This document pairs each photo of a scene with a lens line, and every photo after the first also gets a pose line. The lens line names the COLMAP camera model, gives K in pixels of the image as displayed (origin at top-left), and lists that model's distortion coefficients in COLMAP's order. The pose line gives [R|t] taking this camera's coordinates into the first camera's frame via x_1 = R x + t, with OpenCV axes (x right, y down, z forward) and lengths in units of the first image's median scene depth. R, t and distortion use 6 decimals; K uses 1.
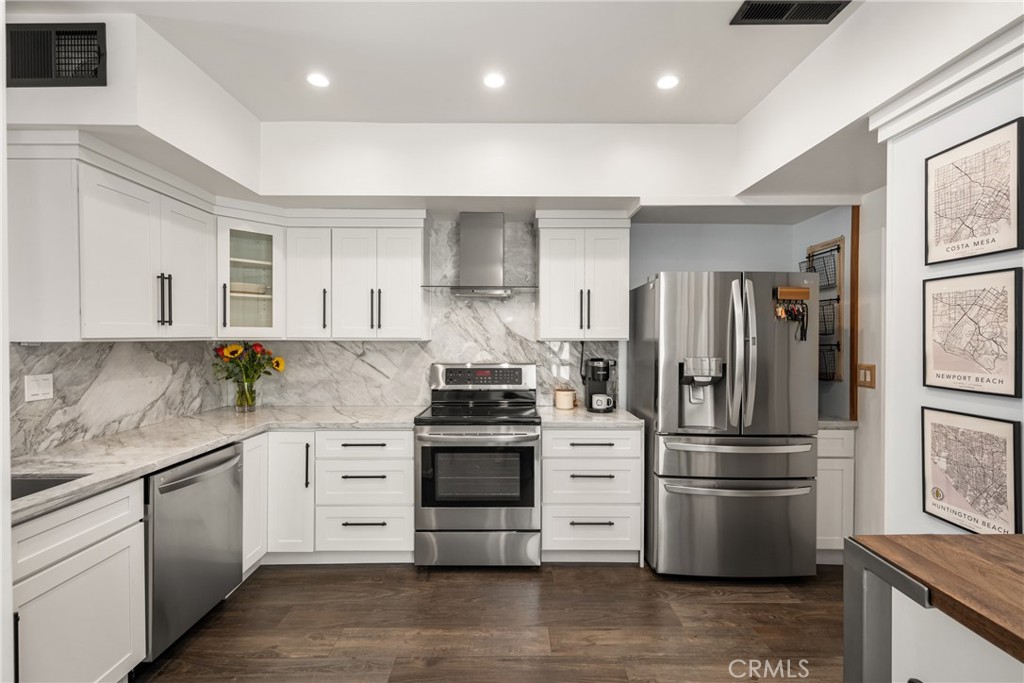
lens RADIAL K [[430.0, 0, 522.8], [0, 430.0, 342.1], [0, 0, 1]] dist [0.004743, -0.000397]
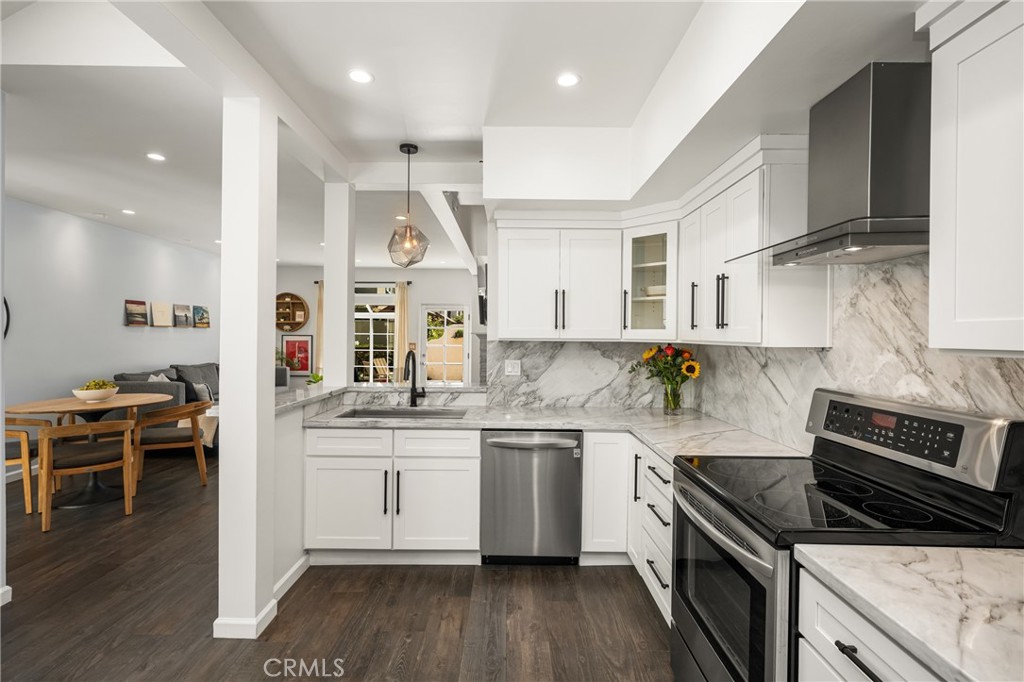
lens RADIAL K [[476.1, 0, 517.2], [0, 476.1, 337.3], [0, 0, 1]] dist [0.010597, -0.001430]
pose [[-0.002056, 0.004354, -0.999988, 0.506757], [-0.019573, 0.999799, 0.004393, -0.015101], [0.999806, 0.019582, -0.001970, 0.715357]]
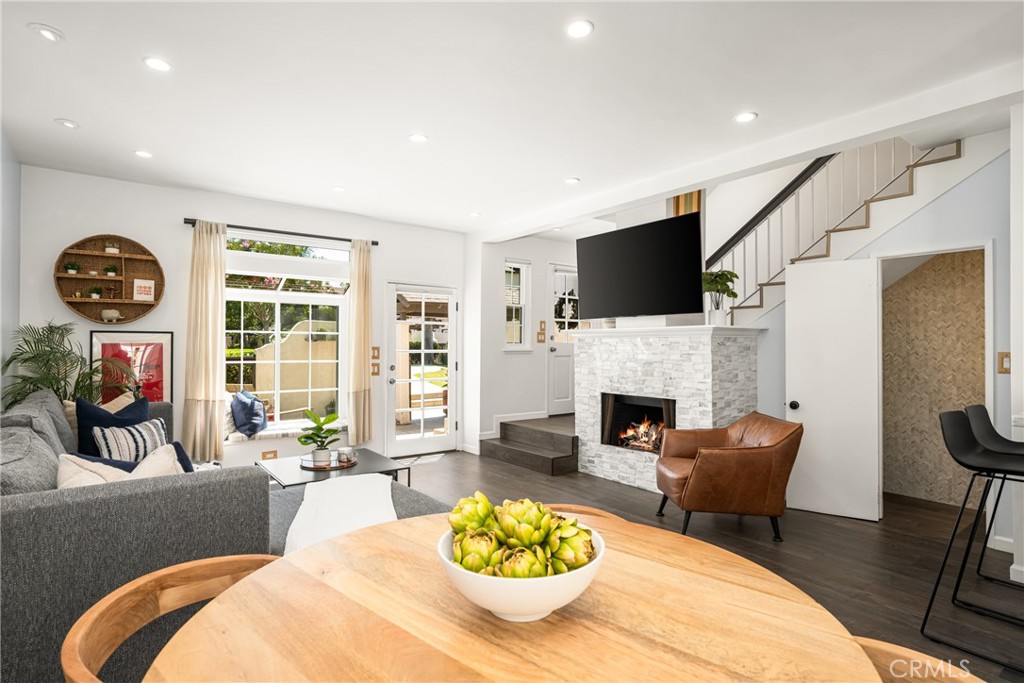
lens RADIAL K [[532.9, 0, 516.7], [0, 532.9, 343.3], [0, 0, 1]] dist [-0.000047, 0.002661]
pose [[0.602327, -0.000567, -0.798249, -0.736721], [-0.013073, 0.999859, -0.010575, 0.053289], [0.798142, 0.016805, 0.602234, -0.870799]]
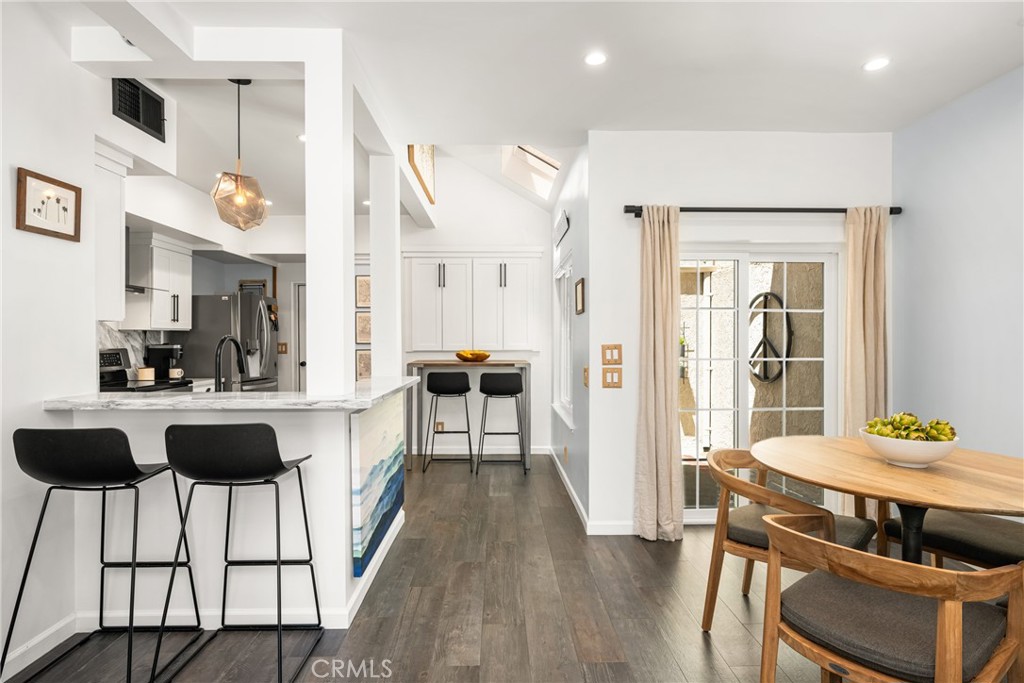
lens RADIAL K [[532.9, 0, 512.5], [0, 532.9, 335.0], [0, 0, 1]] dist [-0.000047, 0.002661]
pose [[-0.025299, 0.007048, 0.999655, -1.796350], [0.016551, 0.999841, -0.006631, 0.046865], [-0.999543, 0.016377, -0.025411, -0.061362]]
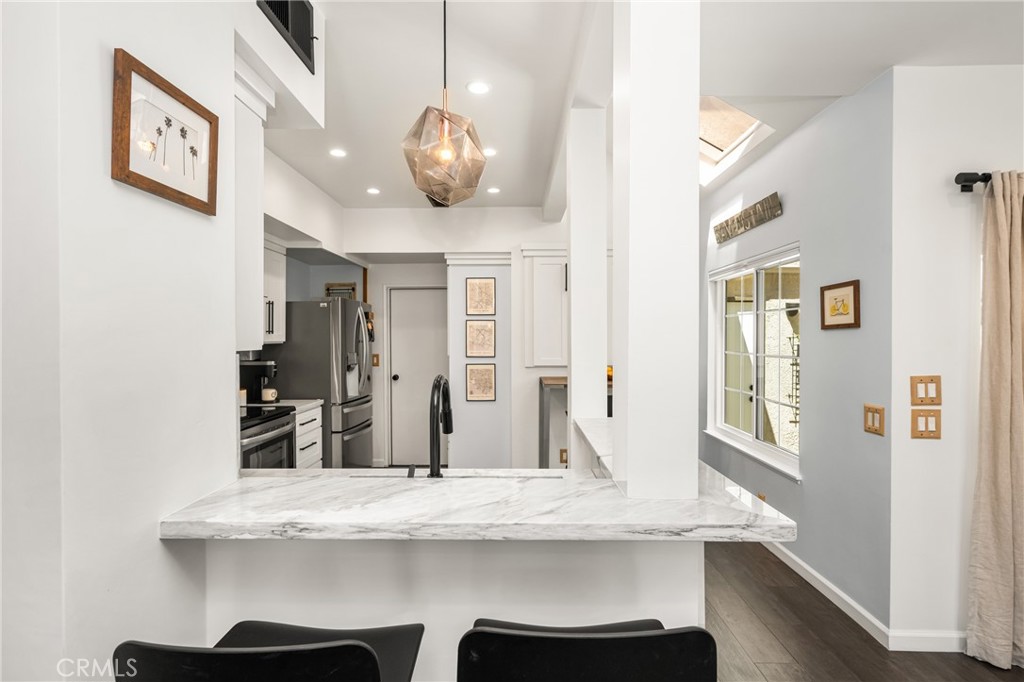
lens RADIAL K [[501.1, 0, 512.5], [0, 501.1, 336.7], [0, 0, 1]] dist [0.002523, -0.000630]
pose [[0.008215, 0.002363, 0.999963, -1.339725], [0.014440, 0.999893, -0.002481, -0.010420], [-0.999862, 0.014459, 0.008180, 0.367444]]
